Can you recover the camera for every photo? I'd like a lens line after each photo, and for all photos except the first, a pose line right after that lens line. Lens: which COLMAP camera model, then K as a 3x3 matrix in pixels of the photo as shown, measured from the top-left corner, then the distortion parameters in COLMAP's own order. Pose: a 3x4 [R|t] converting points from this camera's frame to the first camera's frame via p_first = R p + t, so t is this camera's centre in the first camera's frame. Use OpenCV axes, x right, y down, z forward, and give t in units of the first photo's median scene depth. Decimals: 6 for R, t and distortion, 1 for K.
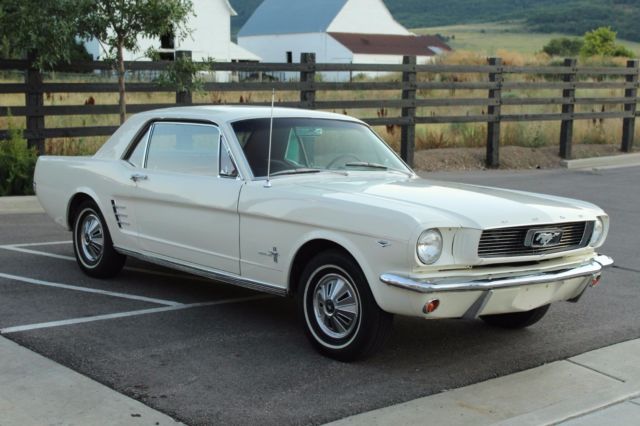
lens RADIAL K [[932.6, 0, 320.0], [0, 932.6, 213.0], [0, 0, 1]] dist [-0.015502, -0.100427]
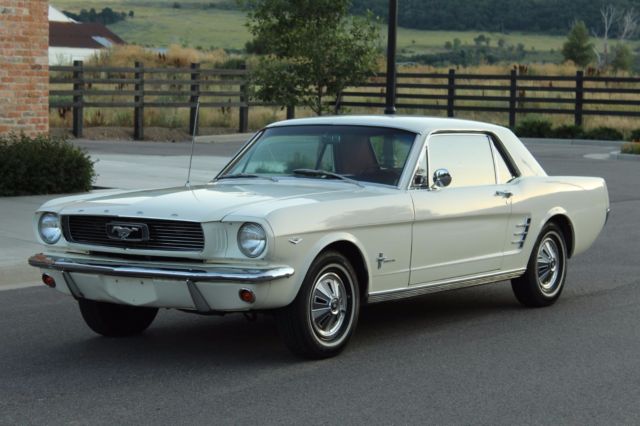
lens RADIAL K [[1566.6, 0, 320.0], [0, 1566.6, 213.0], [0, 0, 1]] dist [0.139570, -0.297747]
pose [[0.967271, -0.010798, 0.253516, -0.142554], [0.025122, 0.998261, -0.053333, 0.182521], [-0.252500, 0.057957, 0.965860, -1.264981]]
